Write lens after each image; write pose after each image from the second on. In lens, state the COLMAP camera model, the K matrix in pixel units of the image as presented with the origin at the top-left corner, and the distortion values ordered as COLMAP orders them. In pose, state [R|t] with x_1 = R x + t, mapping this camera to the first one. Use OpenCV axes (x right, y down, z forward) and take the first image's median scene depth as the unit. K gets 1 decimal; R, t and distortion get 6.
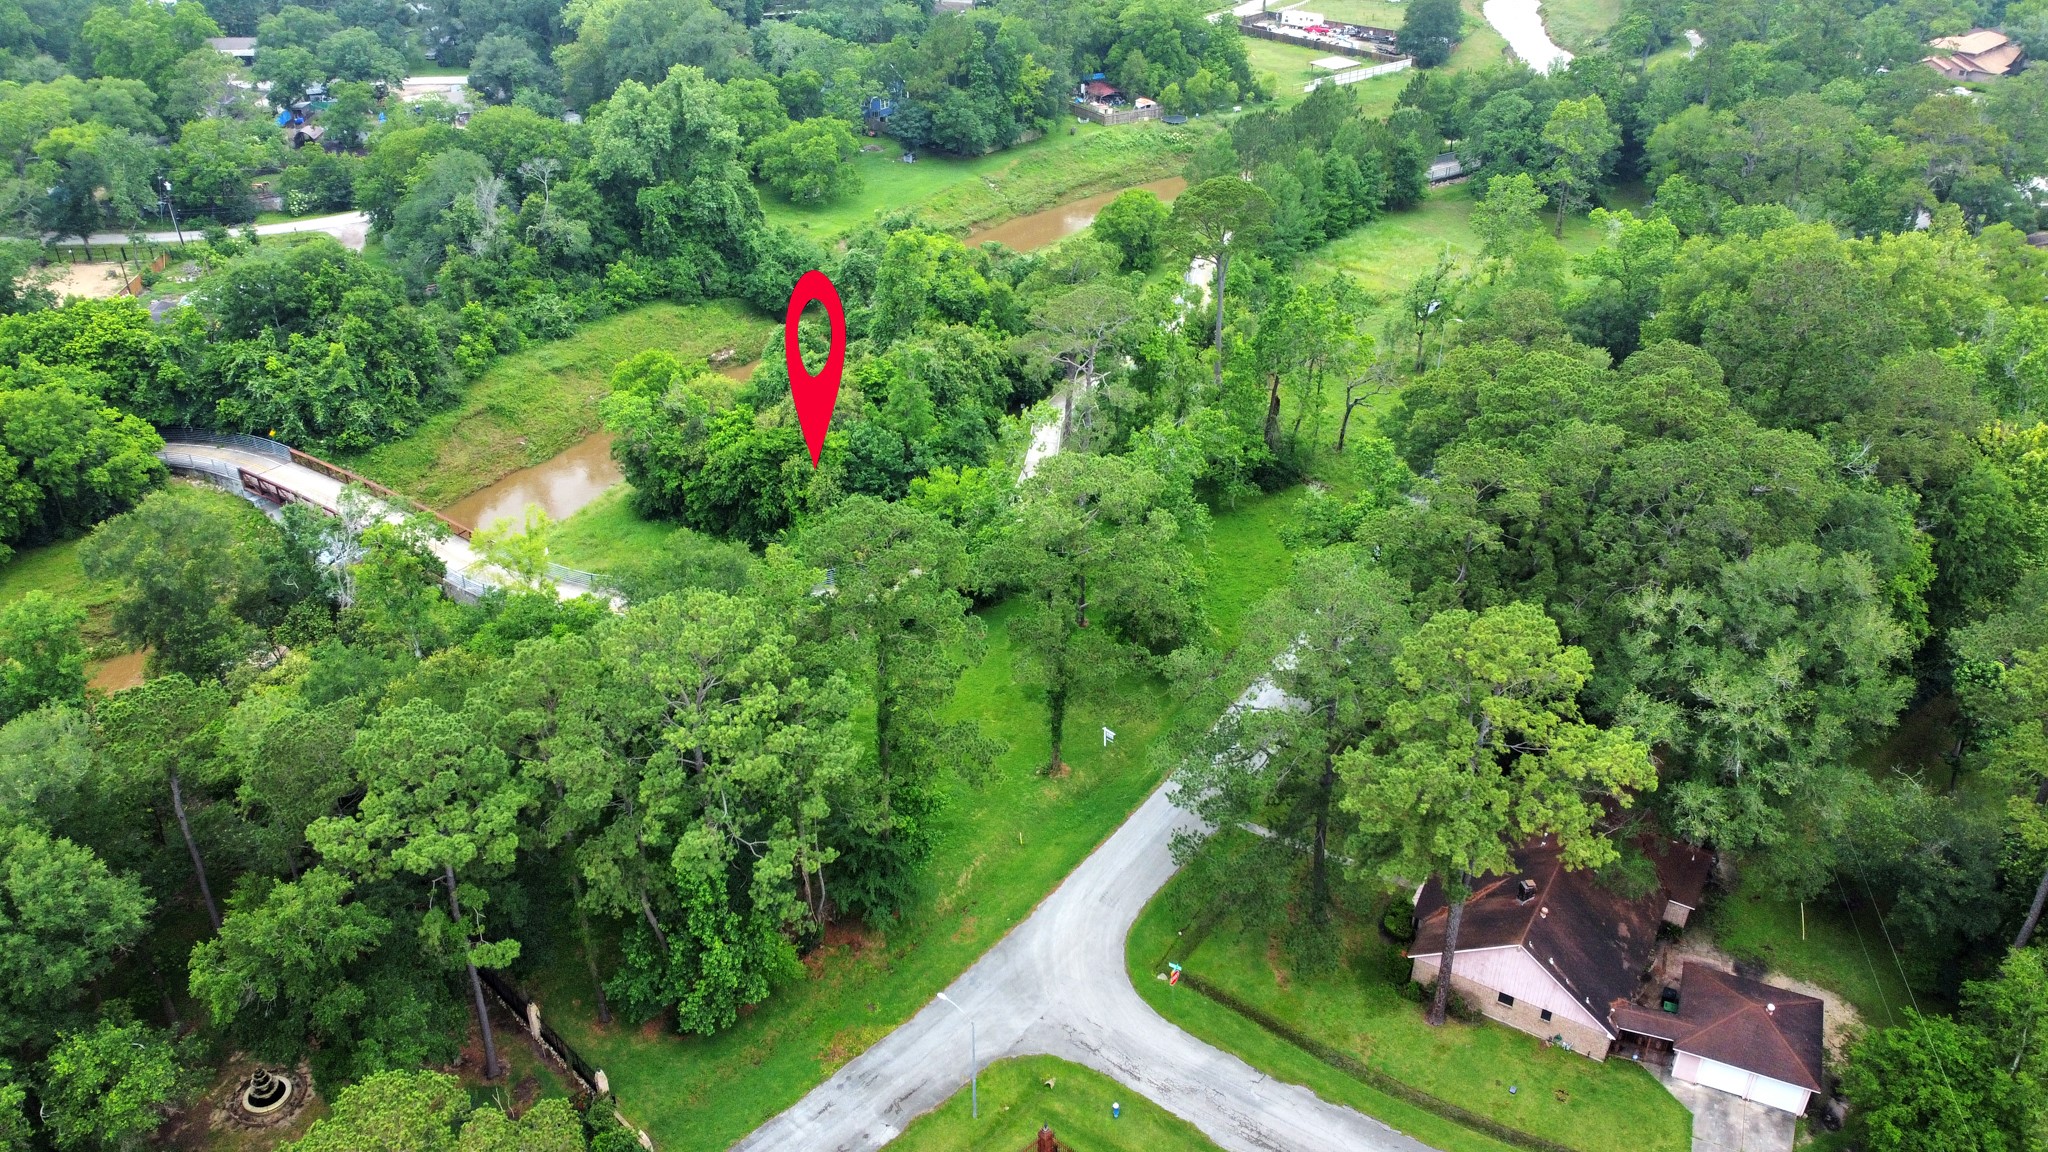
lens RADIAL K [[1548.8, 0, 1028.2], [0, 1548.8, 583.5], [0, 0, 1]] dist [0.015535, -0.021855]
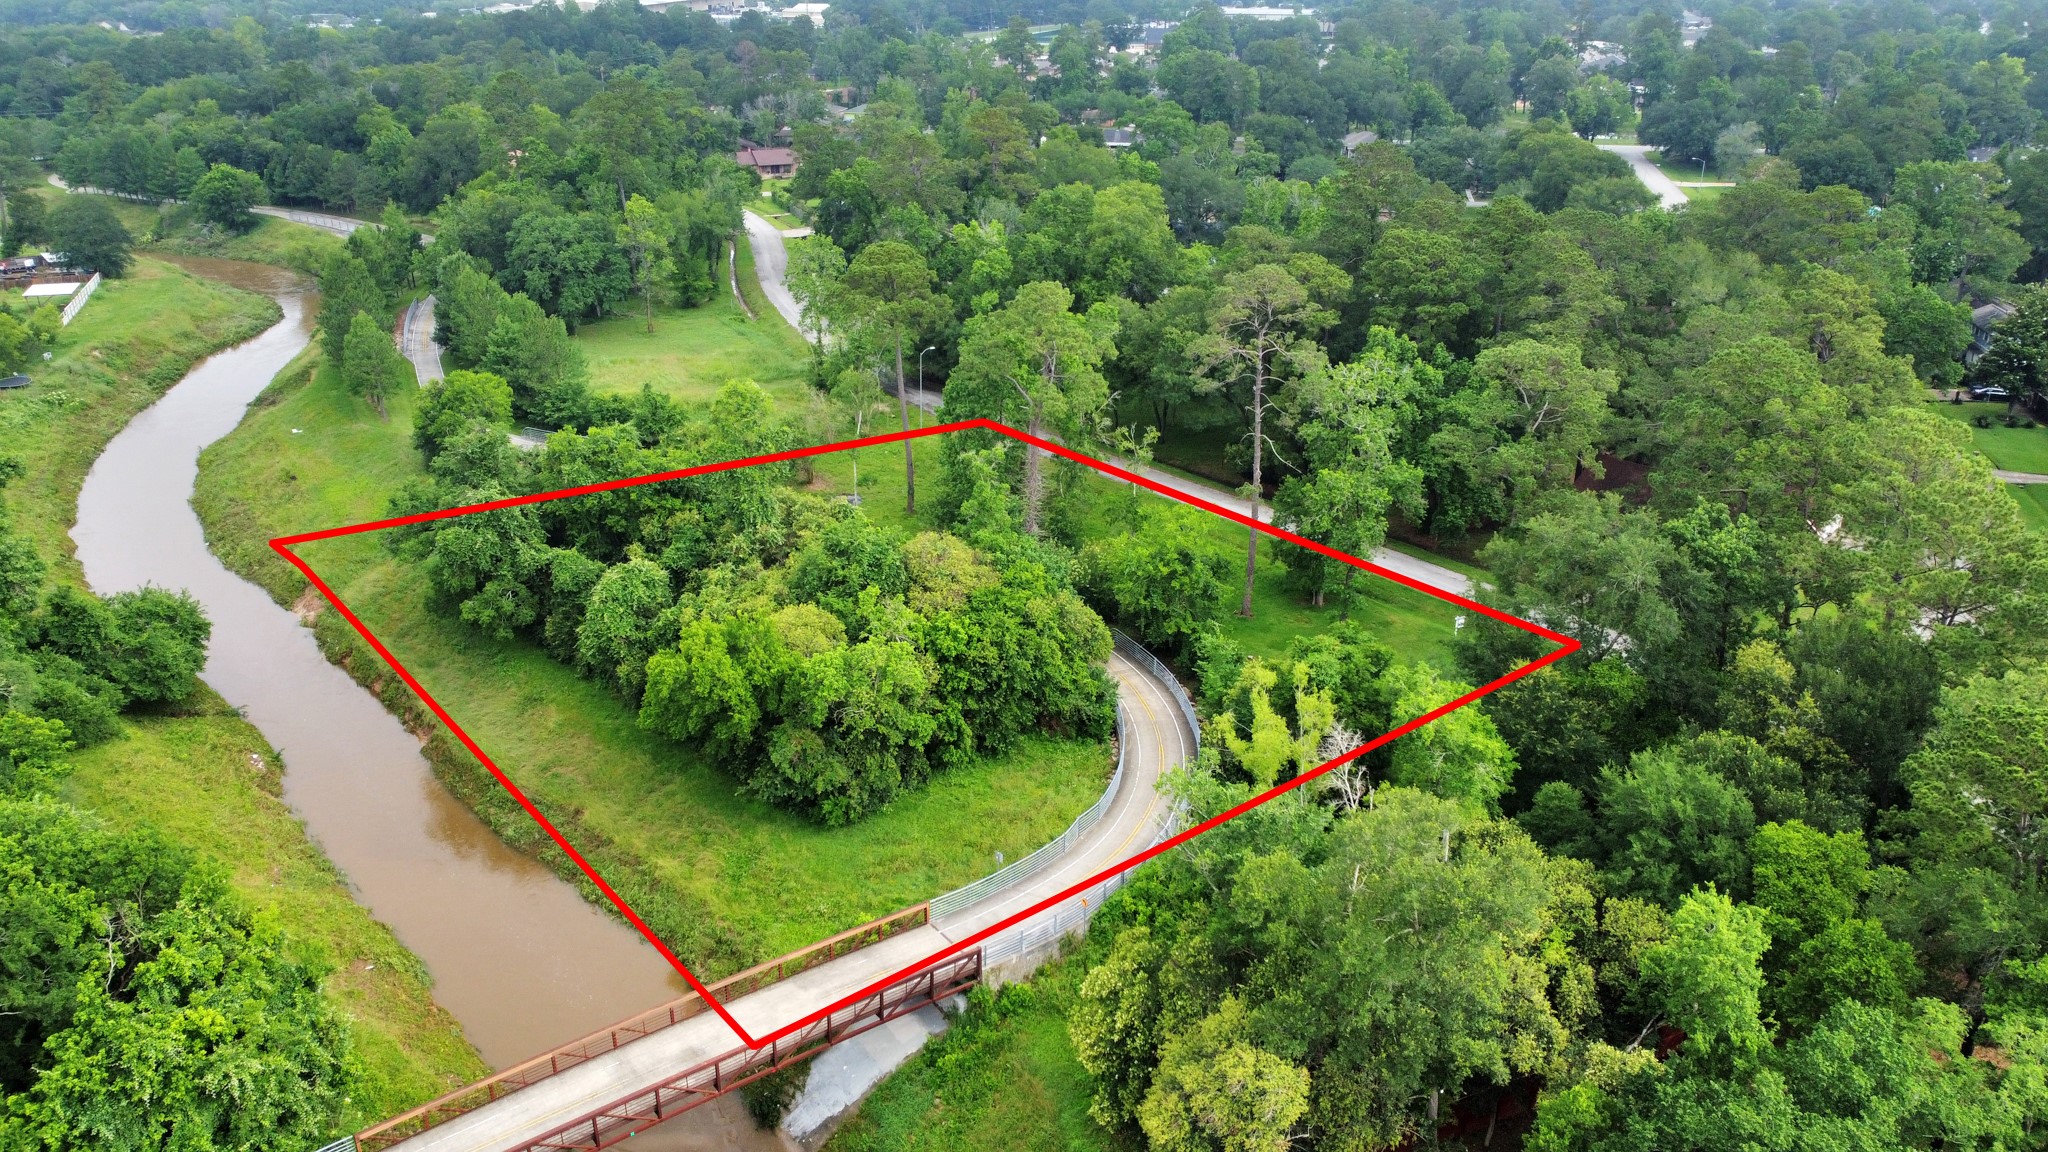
lens RADIAL K [[1548.8, 0, 1035.8], [0, 1548.8, 580.3], [0, 0, 1]] dist [0.015535, -0.021855]
pose [[0.304972, -0.372362, 0.876549, -0.857064], [0.490146, 0.850509, 0.190767, -0.246346], [-0.816547, 0.371458, 0.441893, 0.638007]]
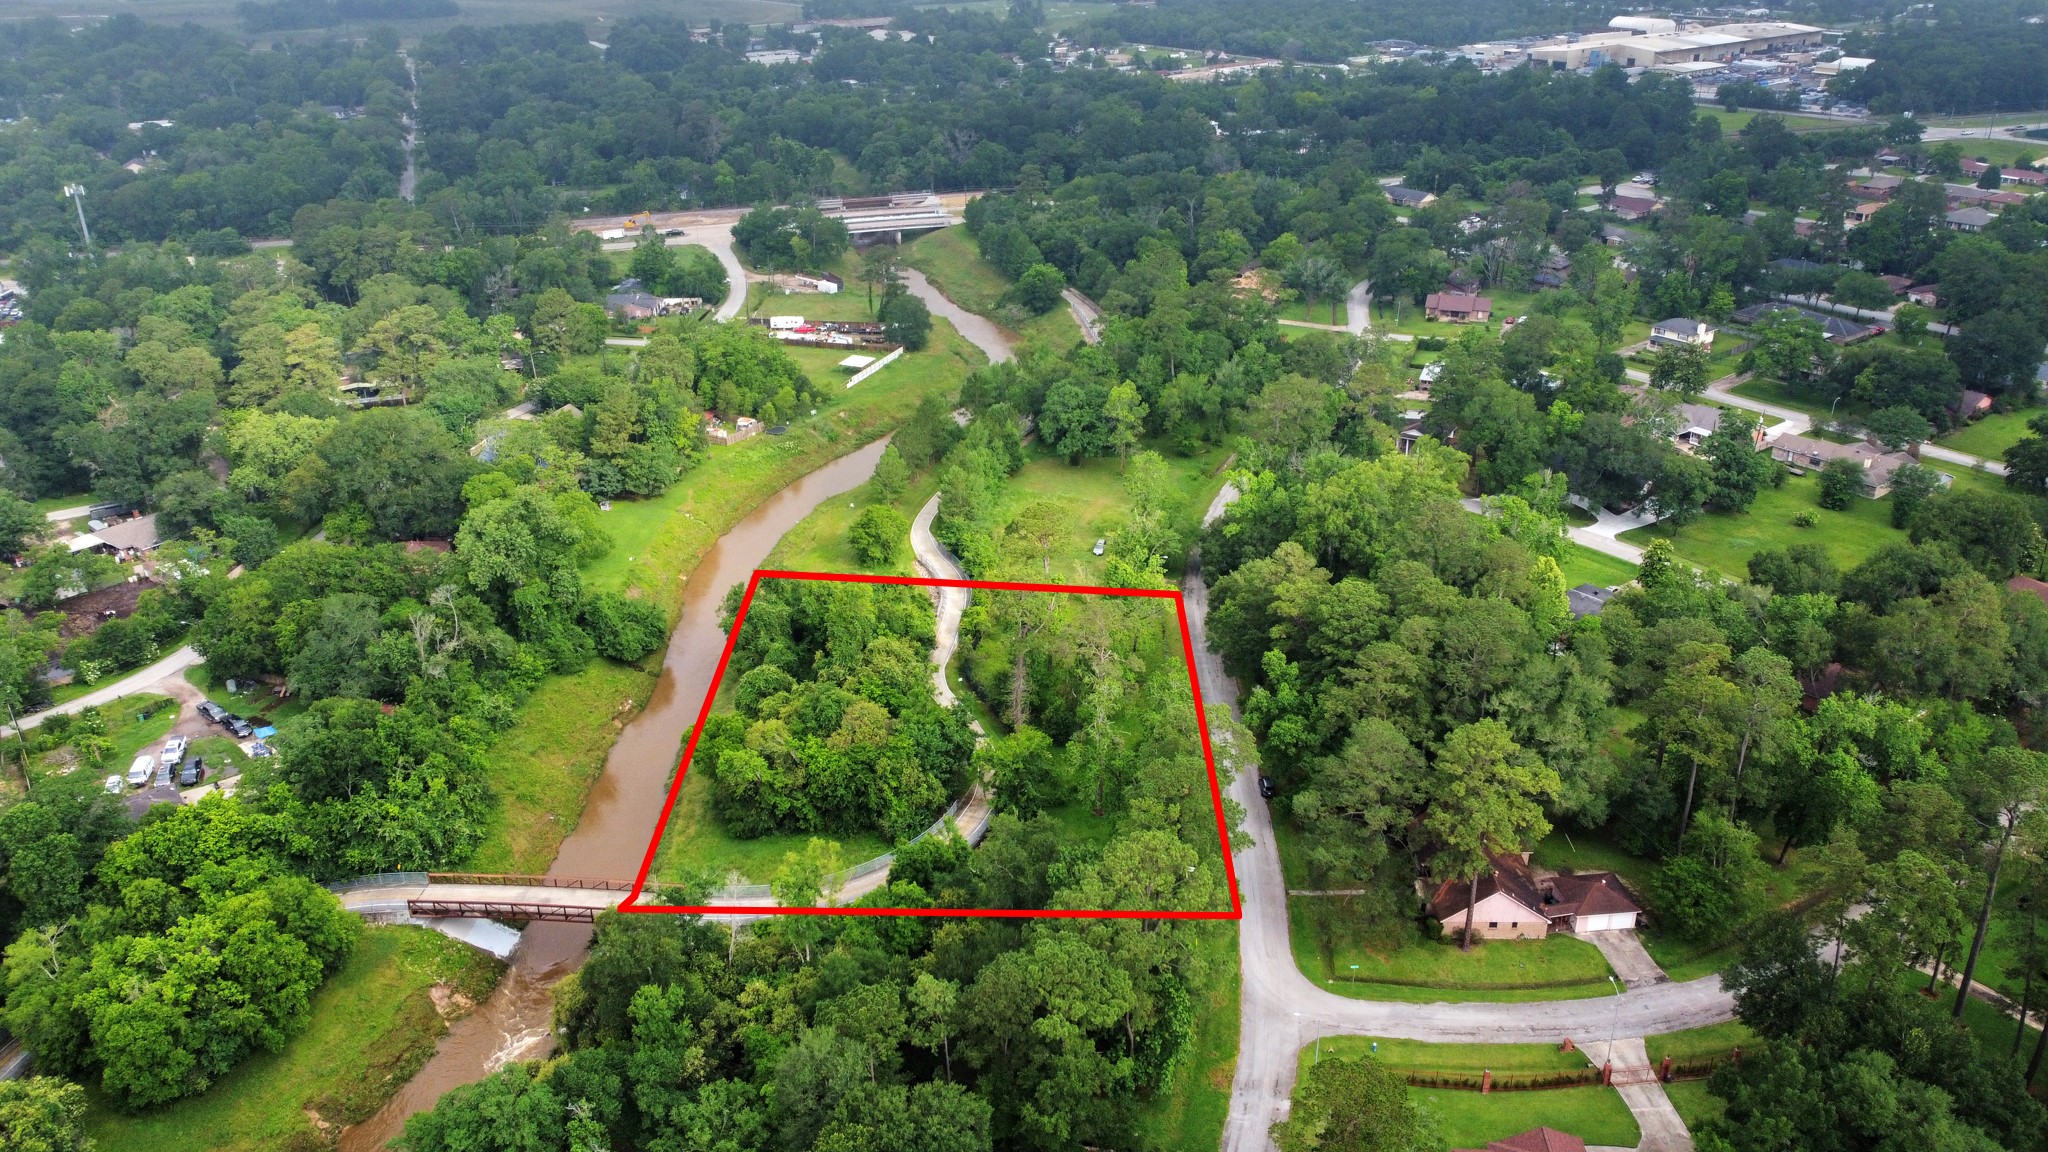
lens RADIAL K [[1548.8, 0, 1032.6], [0, 1548.8, 584.3], [0, 0, 1]] dist [0.015535, -0.021855]
pose [[0.860790, -0.222993, 0.457509, -0.646681], [0.272964, 0.960962, -0.045196, -0.135462], [-0.429570, 0.163787, 0.888056, -0.344694]]
